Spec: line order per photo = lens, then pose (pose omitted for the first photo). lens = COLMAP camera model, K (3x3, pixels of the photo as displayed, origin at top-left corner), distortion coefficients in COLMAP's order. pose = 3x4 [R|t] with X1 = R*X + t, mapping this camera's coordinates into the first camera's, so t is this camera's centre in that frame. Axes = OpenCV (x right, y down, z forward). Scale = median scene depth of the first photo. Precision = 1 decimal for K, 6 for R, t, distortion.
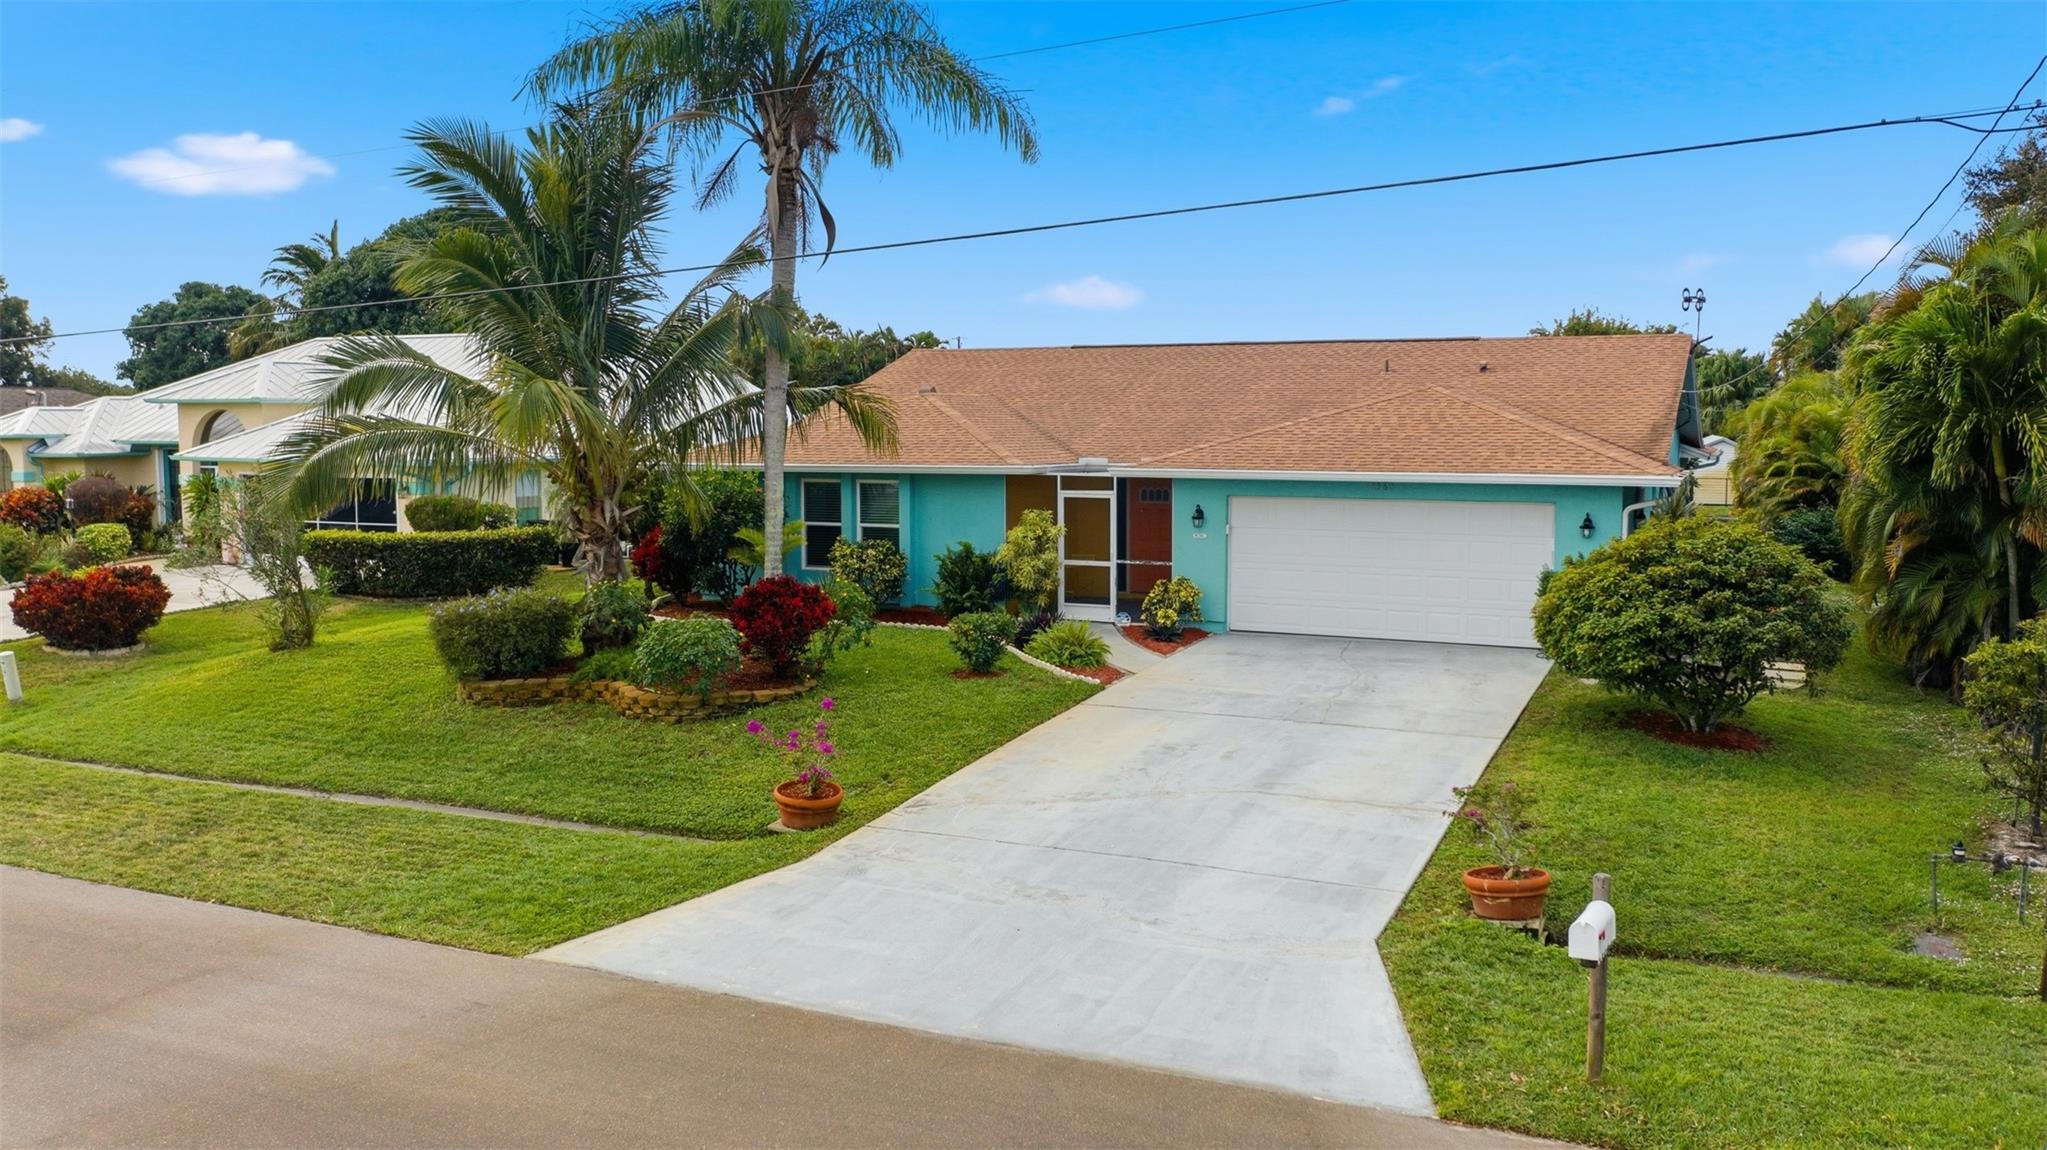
lens RADIAL K [[1615.6, 0, 1026.9], [0, 1615.6, 553.5], [0, 0, 1]] dist [-0.013527, -0.000033]
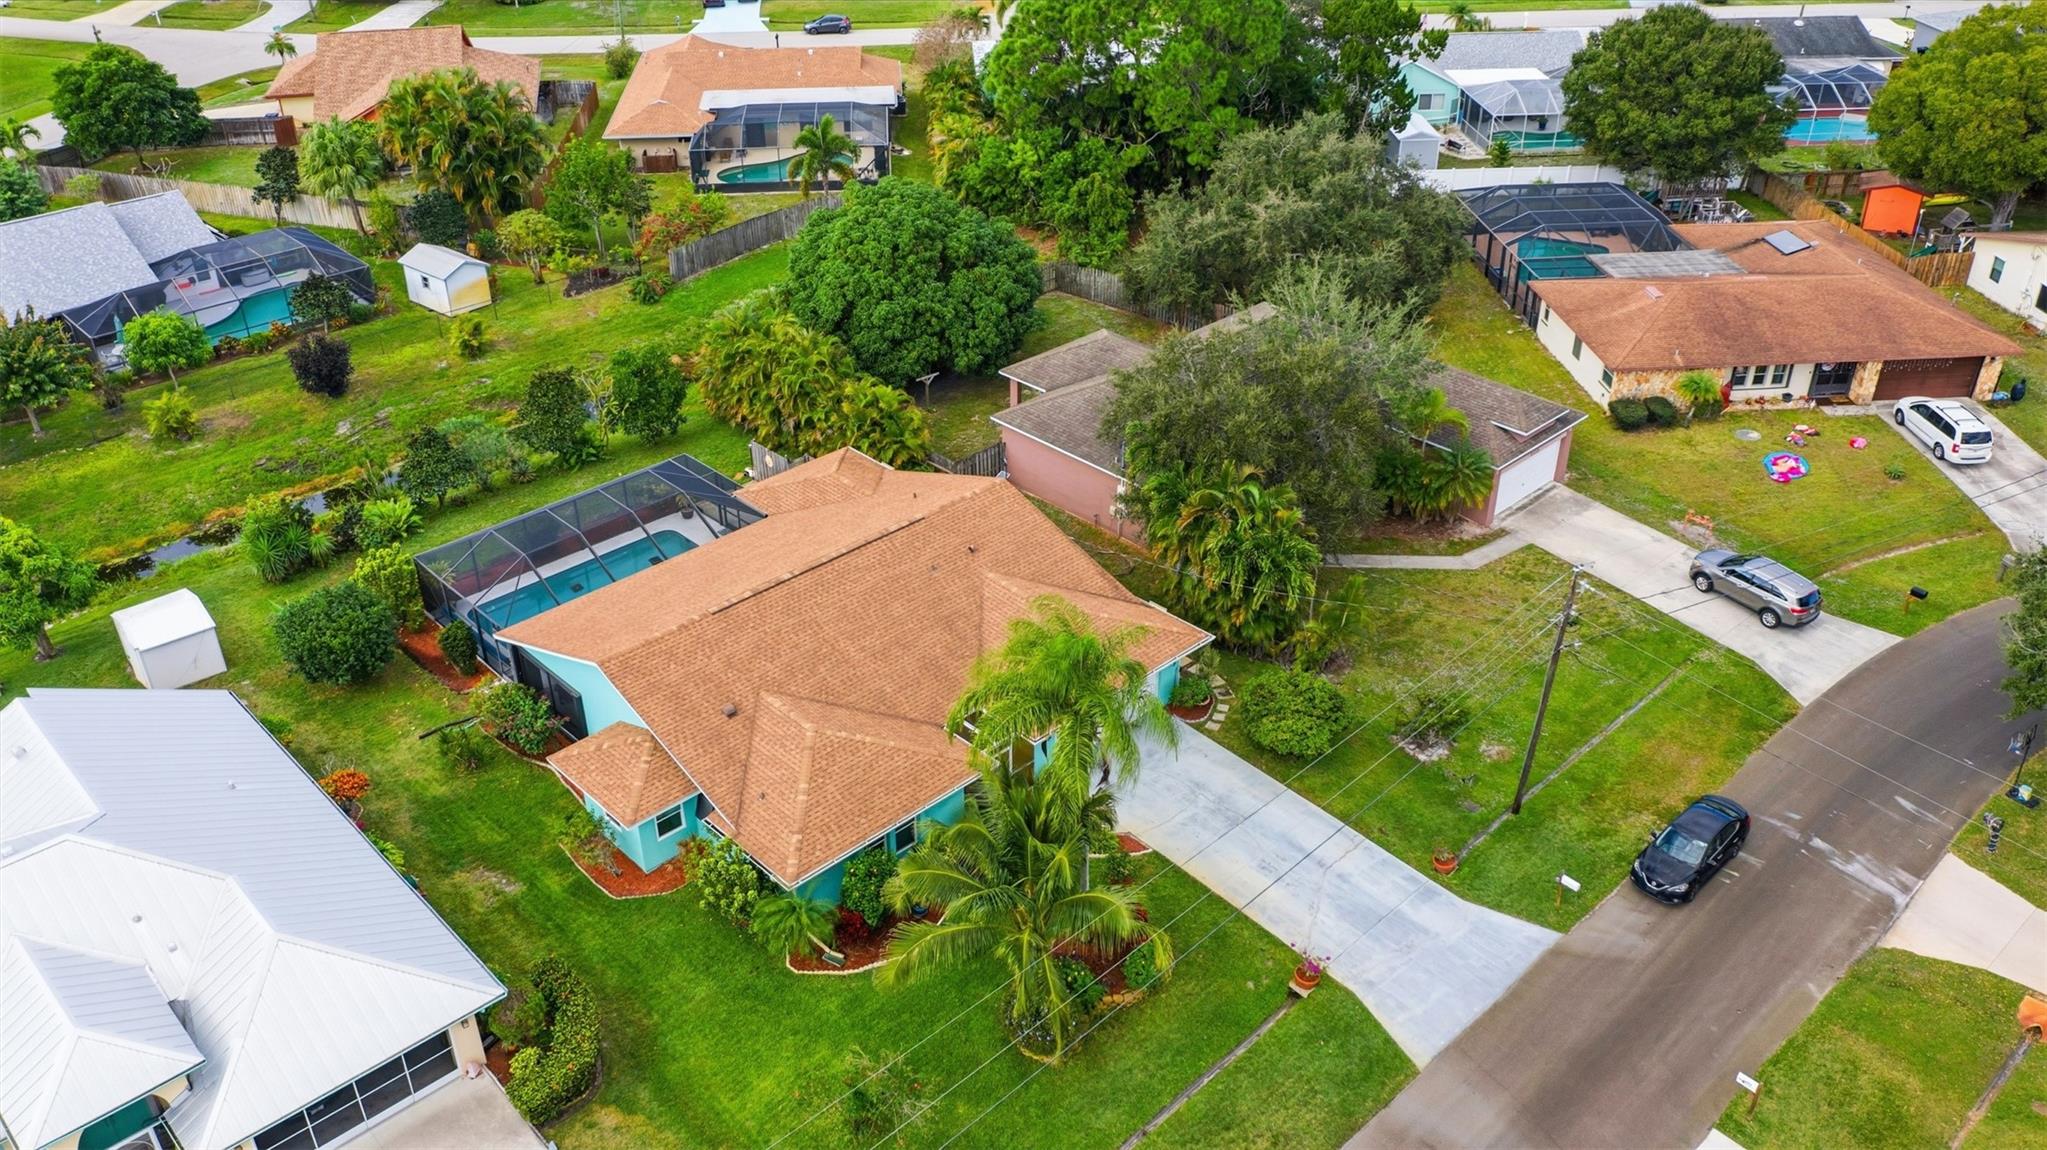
lens RADIAL K [[1615.6, 0, 1026.9], [0, 1615.6, 553.5], [0, 0, 1]] dist [-0.013527, -0.000033]
pose [[0.361152, -0.477992, 0.800683, -1.651379], [0.082905, 0.871693, 0.482989, -1.406294], [-0.928814, -0.108052, 0.354442, 0.419810]]
